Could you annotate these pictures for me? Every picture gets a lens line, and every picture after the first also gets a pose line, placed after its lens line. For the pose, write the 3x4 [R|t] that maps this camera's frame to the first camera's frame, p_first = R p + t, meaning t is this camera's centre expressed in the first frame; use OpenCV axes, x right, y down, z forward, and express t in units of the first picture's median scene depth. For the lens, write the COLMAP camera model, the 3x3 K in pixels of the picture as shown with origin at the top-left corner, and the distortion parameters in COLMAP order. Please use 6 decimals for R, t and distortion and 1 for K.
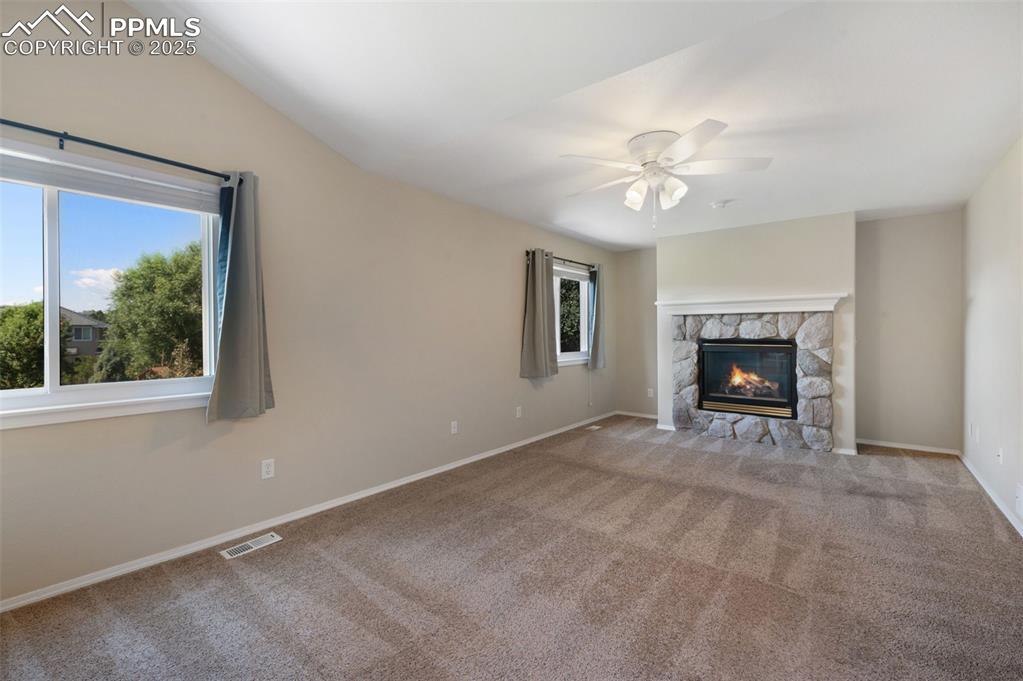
lens RADIAL K [[453.5, 0, 530.8], [0, 453.5, 330.2], [0, 0, 1]] dist [0.004457, -0.003554]
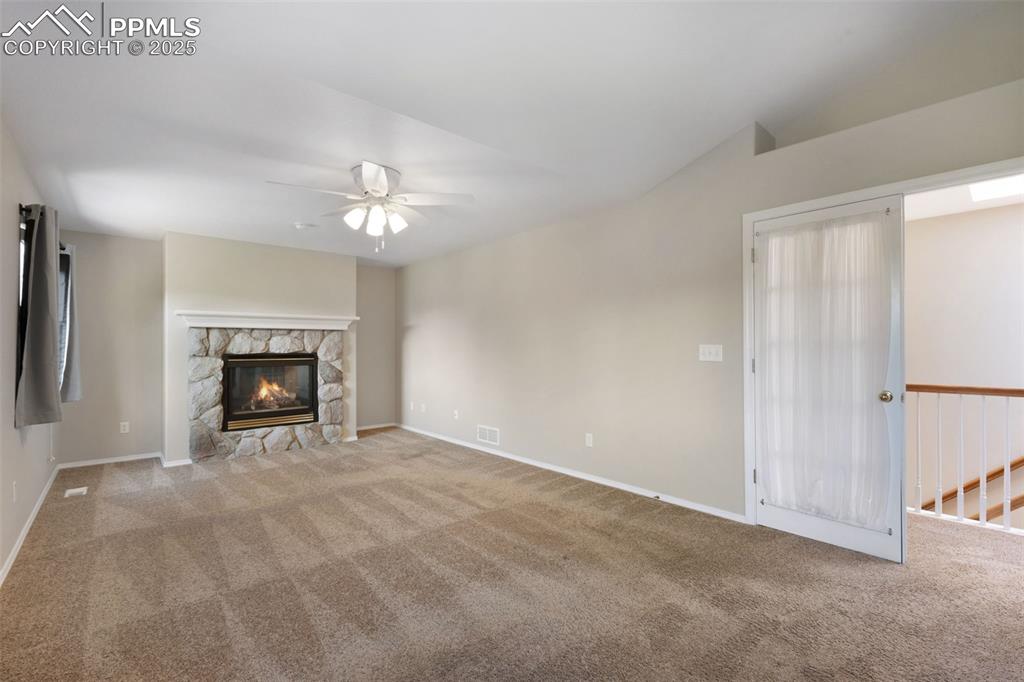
lens RADIAL K [[454.0, 0, 480.2], [0, 454.0, 333.9], [0, 0, 1]] dist [0.004457, -0.003554]
pose [[0.216024, 0.029261, 0.975950, -0.477524], [0.000759, 0.999545, -0.030137, 0.006848], [-0.976388, 0.007251, 0.215903, 0.343068]]
